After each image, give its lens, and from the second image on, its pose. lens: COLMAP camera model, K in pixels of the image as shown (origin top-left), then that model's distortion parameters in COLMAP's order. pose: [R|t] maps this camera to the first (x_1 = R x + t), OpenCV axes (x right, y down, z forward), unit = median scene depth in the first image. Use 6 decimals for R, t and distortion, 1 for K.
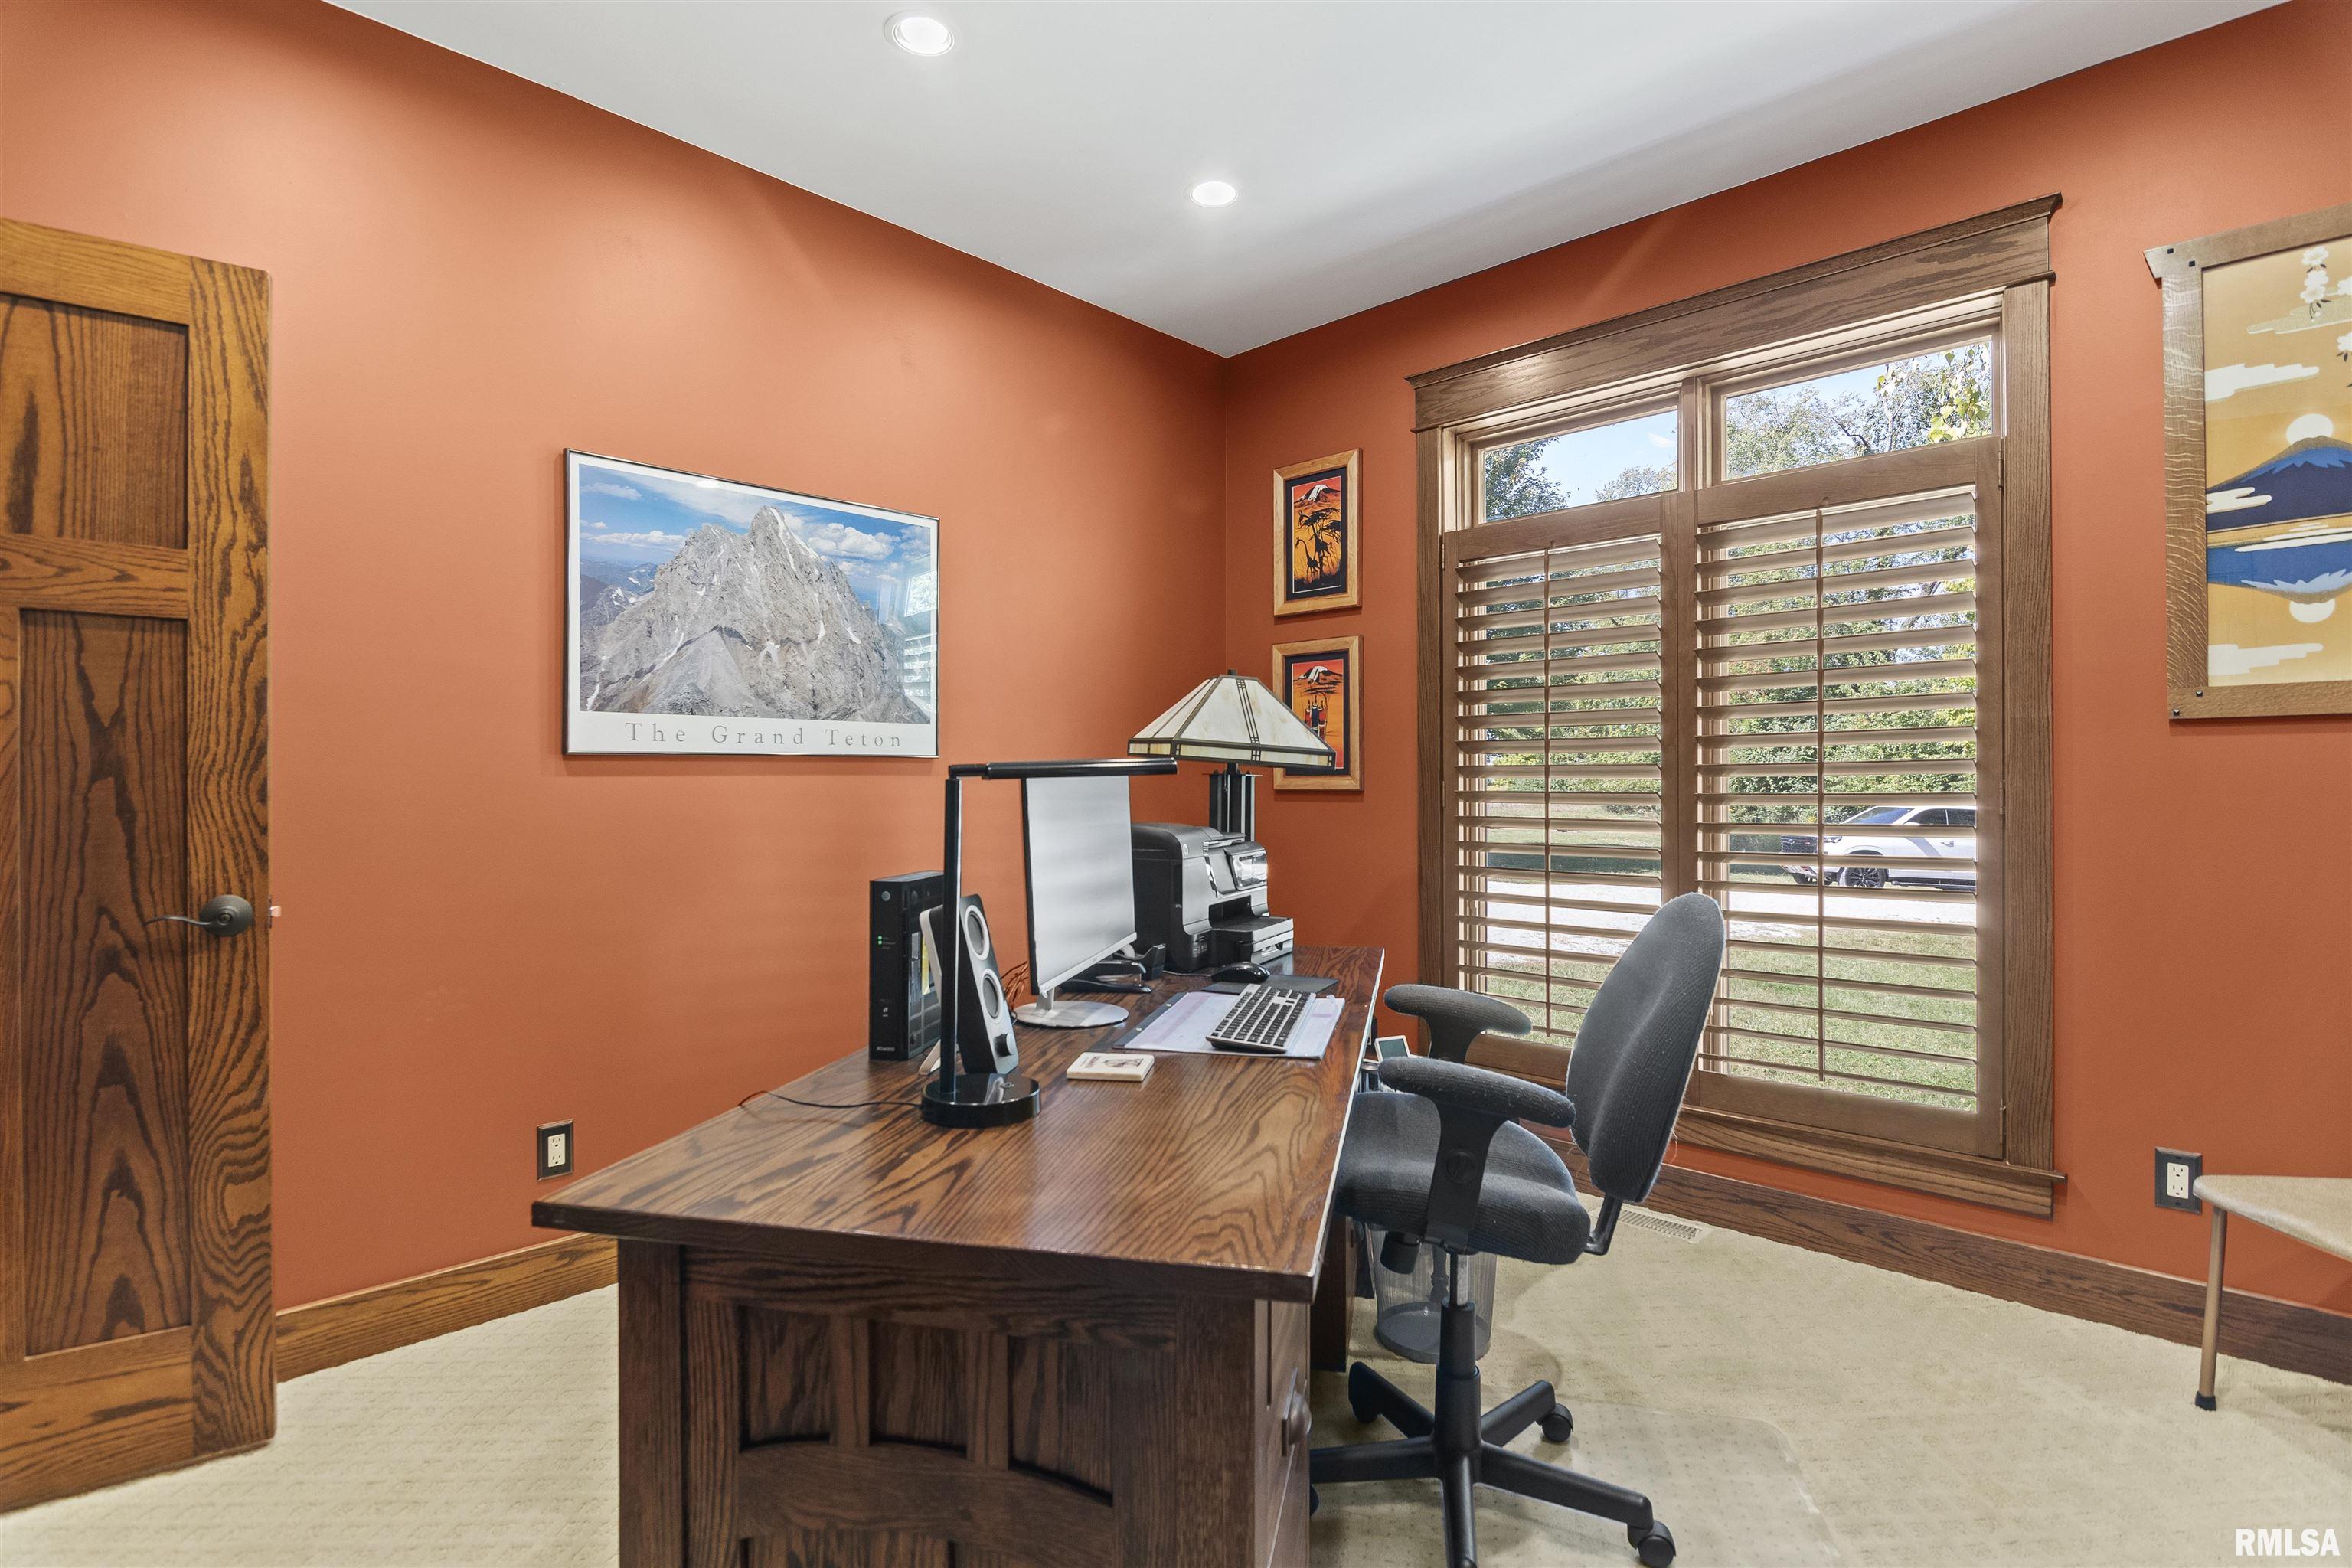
lens RADIAL K [[1142.6, 0, 1171.3], [0, 1142.6, 789.5], [0, 0, 1]] dist [-0.013044, -0.001869]
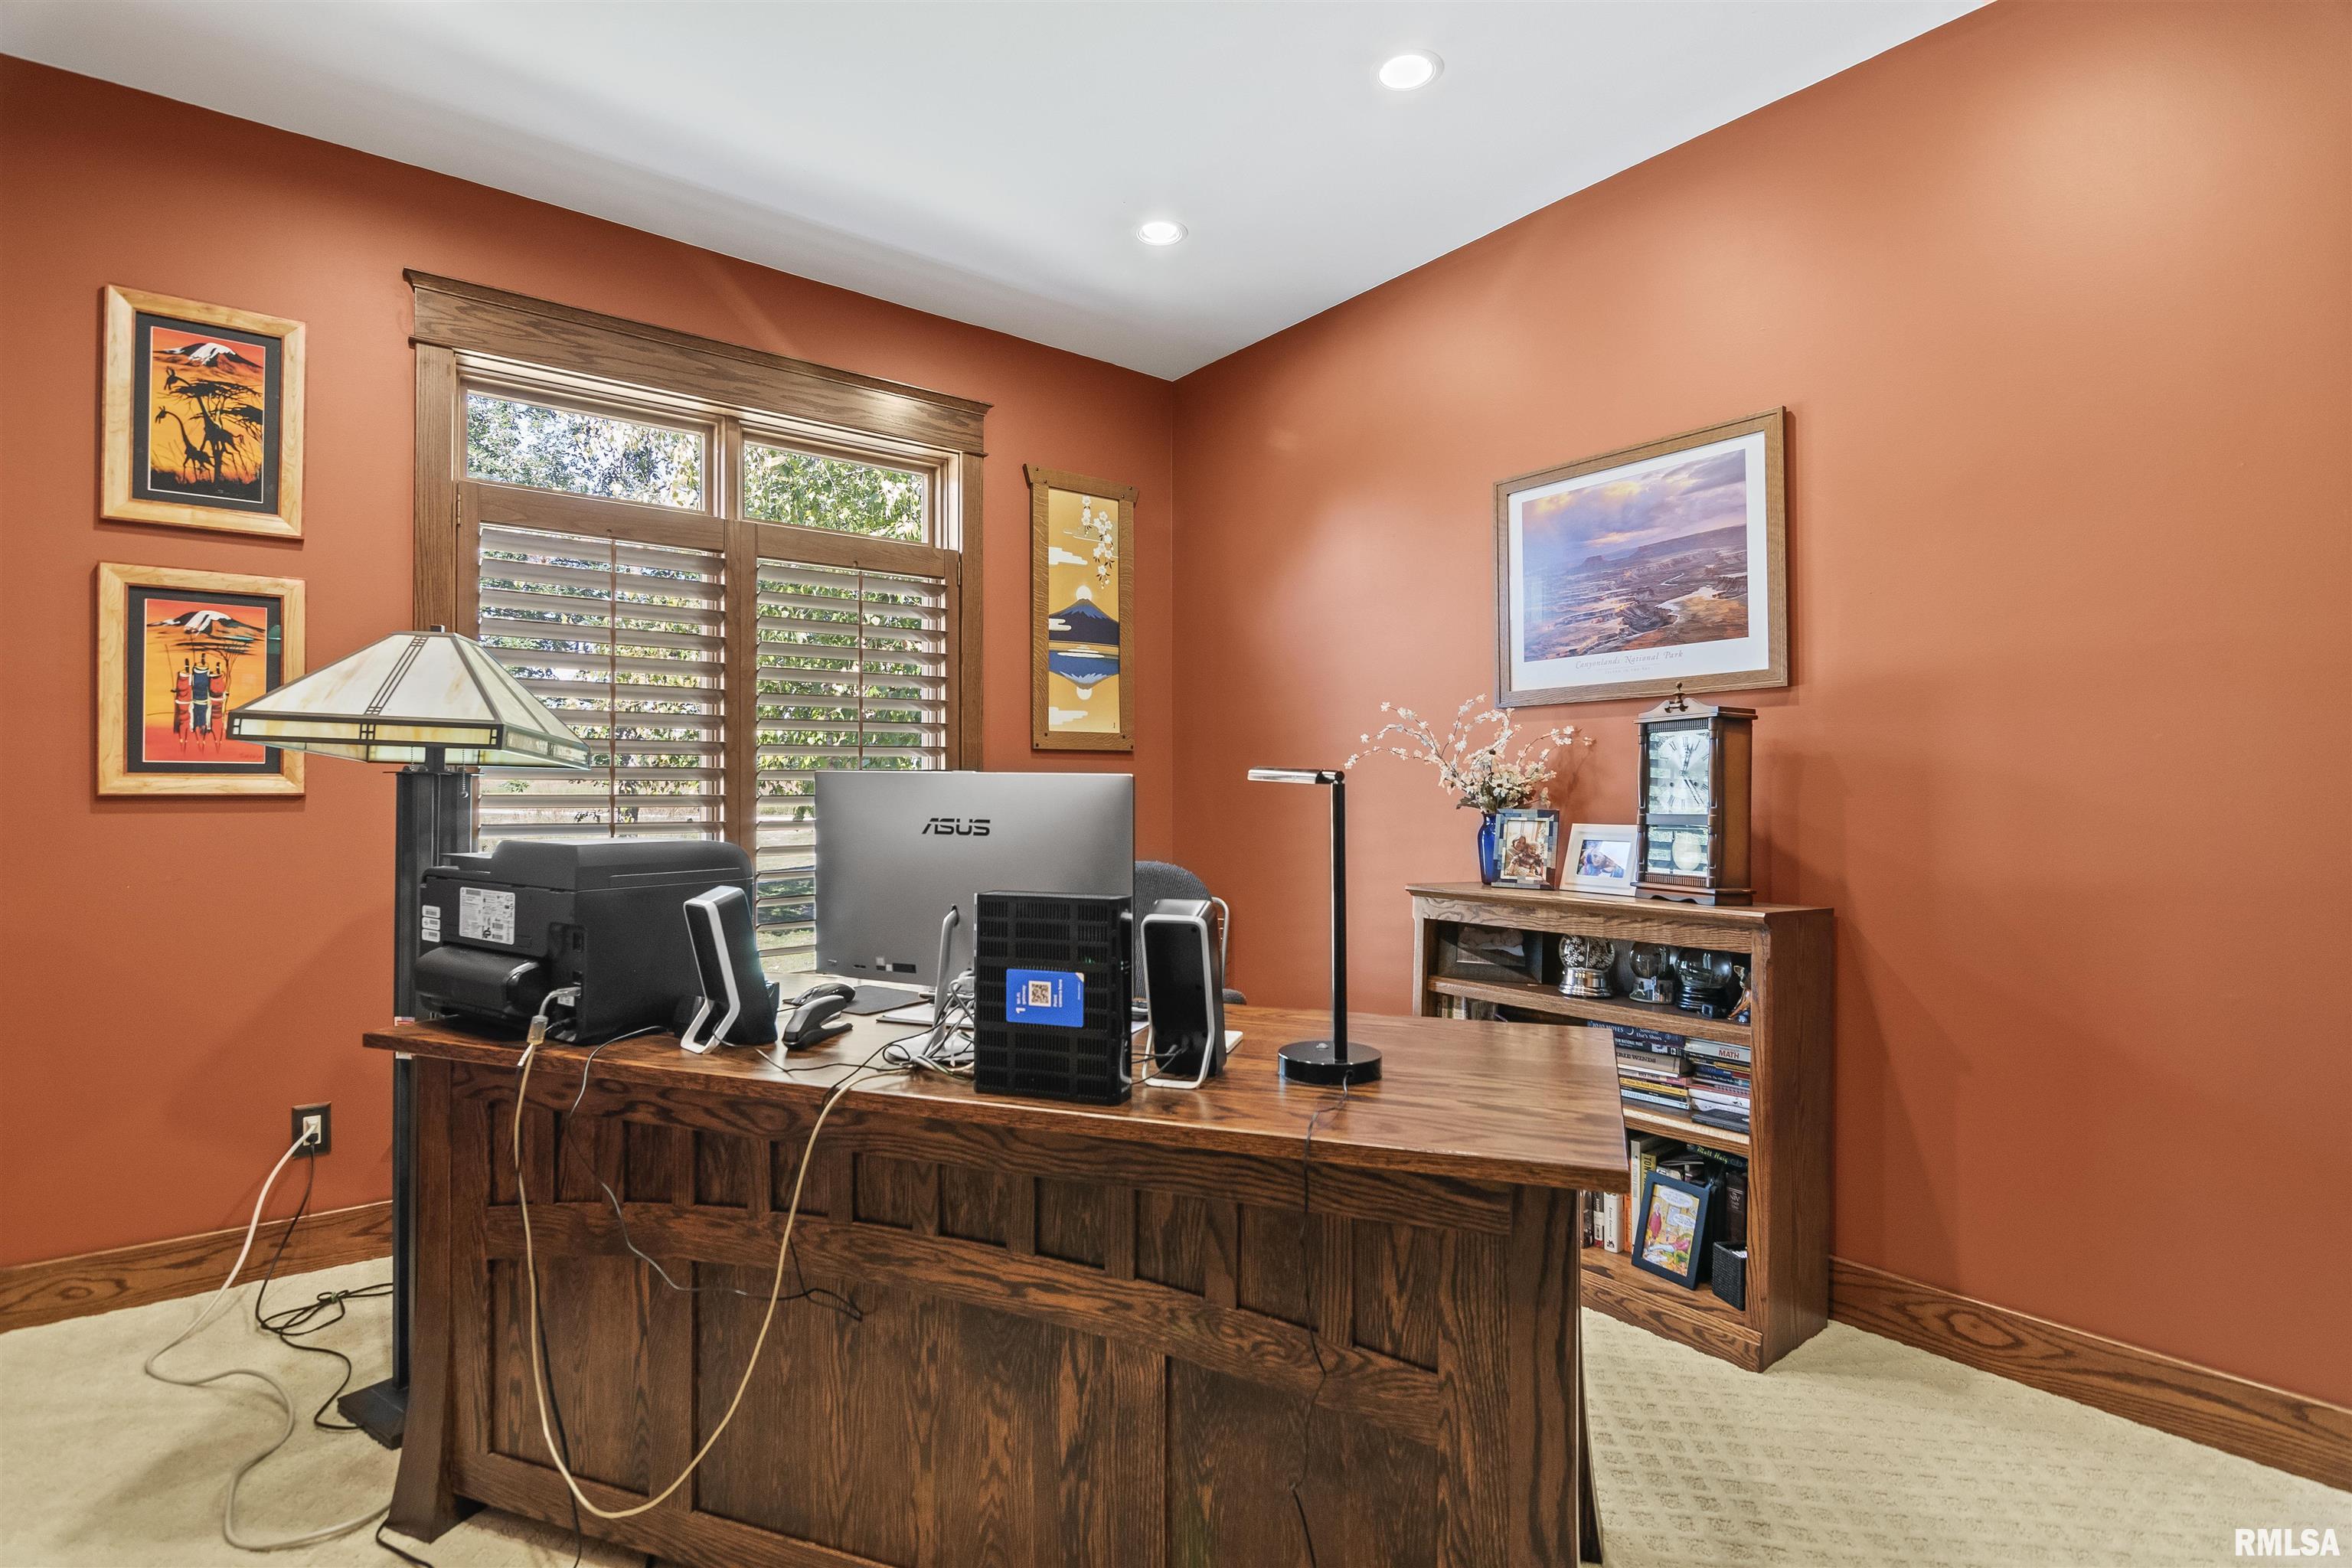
lens RADIAL K [[1142.6, 0, 1171.3], [0, 1142.6, 781.9], [0, 0, 1]] dist [-0.013044, -0.001869]
pose [[0.125557, 0.007958, 0.992055, -0.470275], [0.004083, 0.999955, -0.008538, 0.001195], [-0.992078, 0.005123, 0.125519, 0.361425]]
